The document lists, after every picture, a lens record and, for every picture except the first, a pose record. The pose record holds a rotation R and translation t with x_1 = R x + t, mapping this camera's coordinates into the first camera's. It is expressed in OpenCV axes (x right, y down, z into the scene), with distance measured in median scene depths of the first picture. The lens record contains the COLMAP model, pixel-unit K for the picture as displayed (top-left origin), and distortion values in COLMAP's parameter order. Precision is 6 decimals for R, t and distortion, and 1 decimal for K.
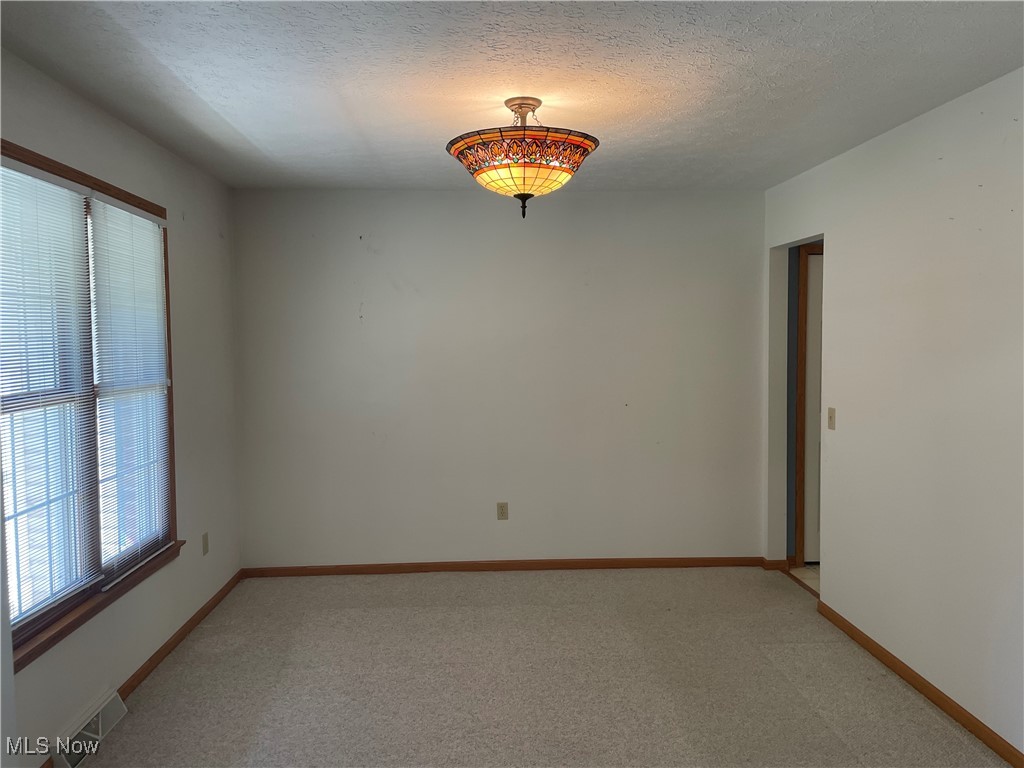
lens RADIAL K [[778.4, 0, 508.4], [0, 778.4, 389.1], [0, 0, 1]] dist [0.069900, -0.089274]
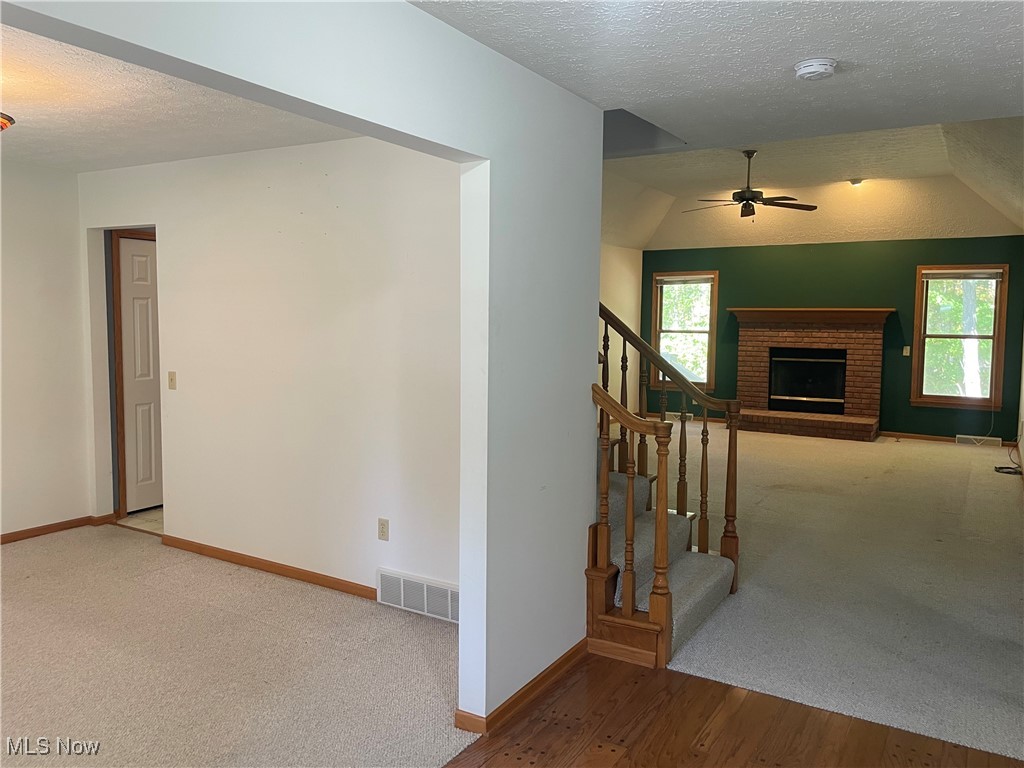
lens RADIAL K [[778.4, 0, 515.4], [0, 778.4, 381.1], [0, 0, 1]] dist [0.069900, -0.089274]
pose [[0.553365, -0.056631, 0.831011, -0.268476], [0.037523, 0.998368, 0.043049, 0.005747], [-0.832093, 0.007360, 0.554587, -0.095623]]
